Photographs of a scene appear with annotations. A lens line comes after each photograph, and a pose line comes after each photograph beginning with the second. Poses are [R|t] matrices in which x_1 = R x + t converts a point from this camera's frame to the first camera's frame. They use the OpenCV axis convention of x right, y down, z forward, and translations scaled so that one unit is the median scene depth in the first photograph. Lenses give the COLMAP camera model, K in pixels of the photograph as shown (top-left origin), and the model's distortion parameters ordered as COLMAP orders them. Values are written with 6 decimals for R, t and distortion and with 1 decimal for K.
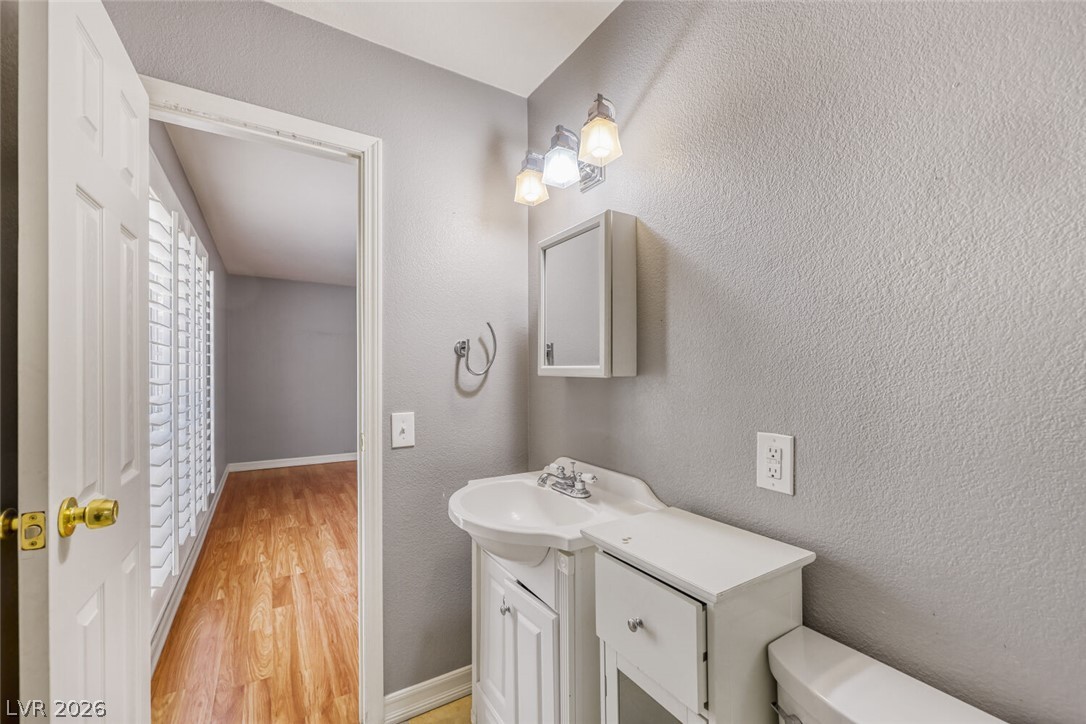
lens RADIAL K [[440.1, 0, 543.6], [0, 440.1, 368.8], [0, 0, 1]] dist [0.000313, 0.000122]
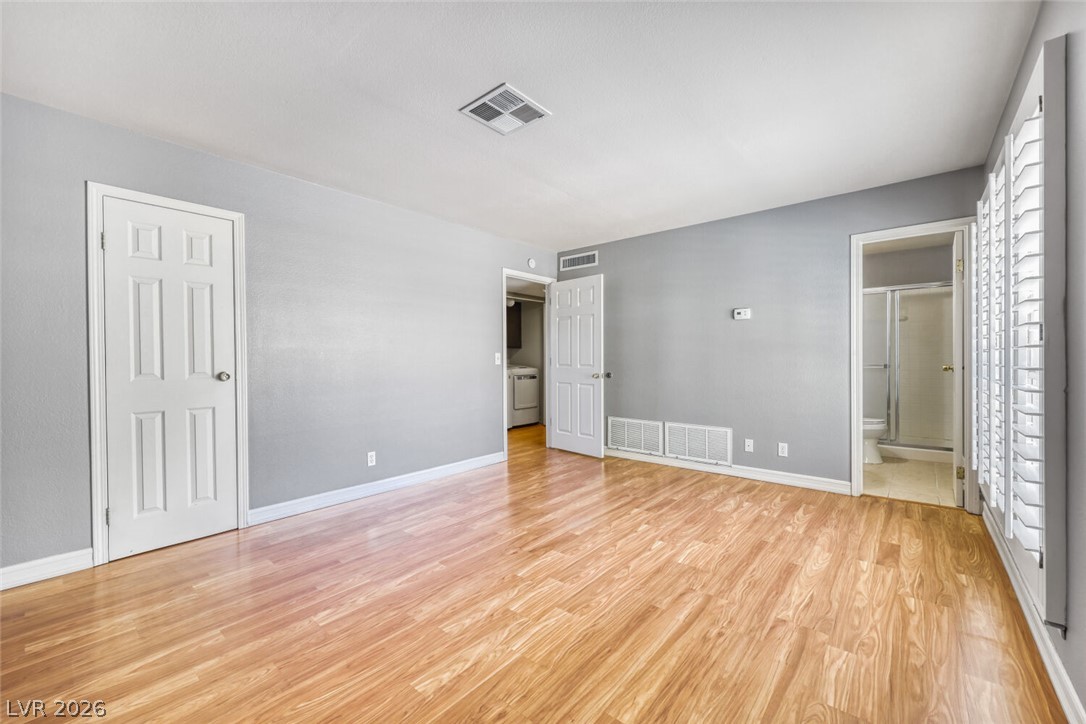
lens RADIAL K [[436.3, 0, 543.0], [0, 436.3, 362.0], [0, 0, 1]] dist [0.000826, 0.000396]
pose [[-0.300390, -0.005926, 0.953798, -1.011263], [0.003299, 0.999968, 0.007252, 0.048330], [-0.953811, 0.005325, -0.300361, 1.588973]]
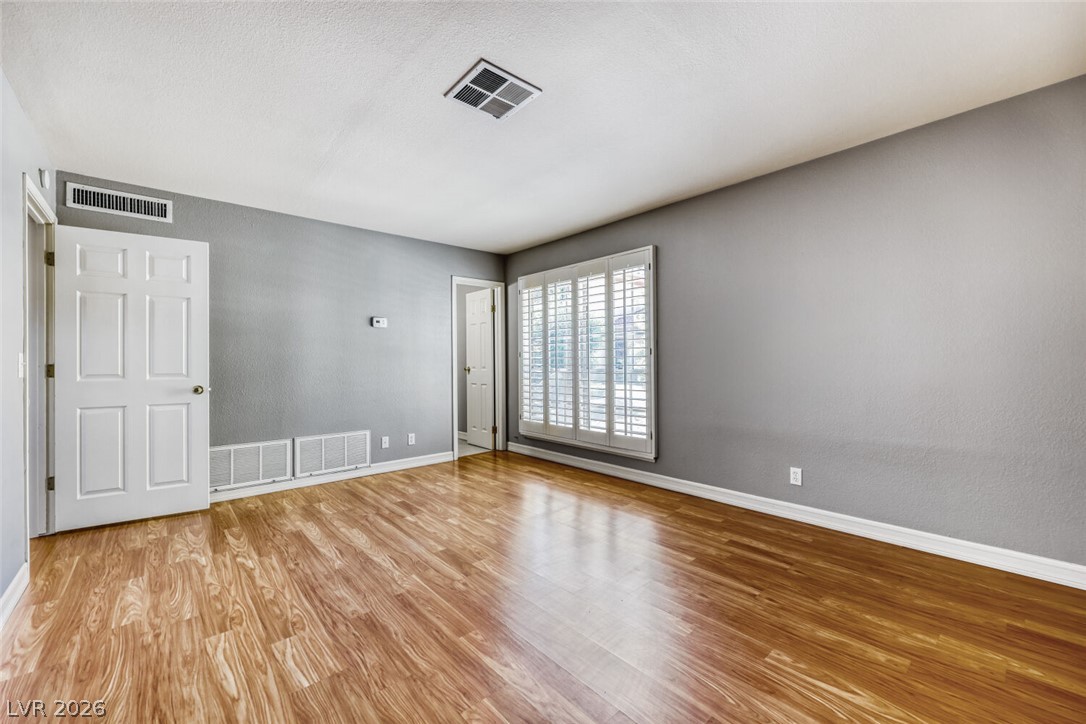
lens RADIAL K [[436.3, 0, 543.0], [0, 436.3, 362.0], [0, 0, 1]] dist [0.000826, 0.000396]
pose [[-0.986762, 0.007718, -0.161989, -0.262218], [0.007902, 0.999969, -0.000496, 0.049364], [0.161980, -0.001770, -0.986792, 2.099687]]
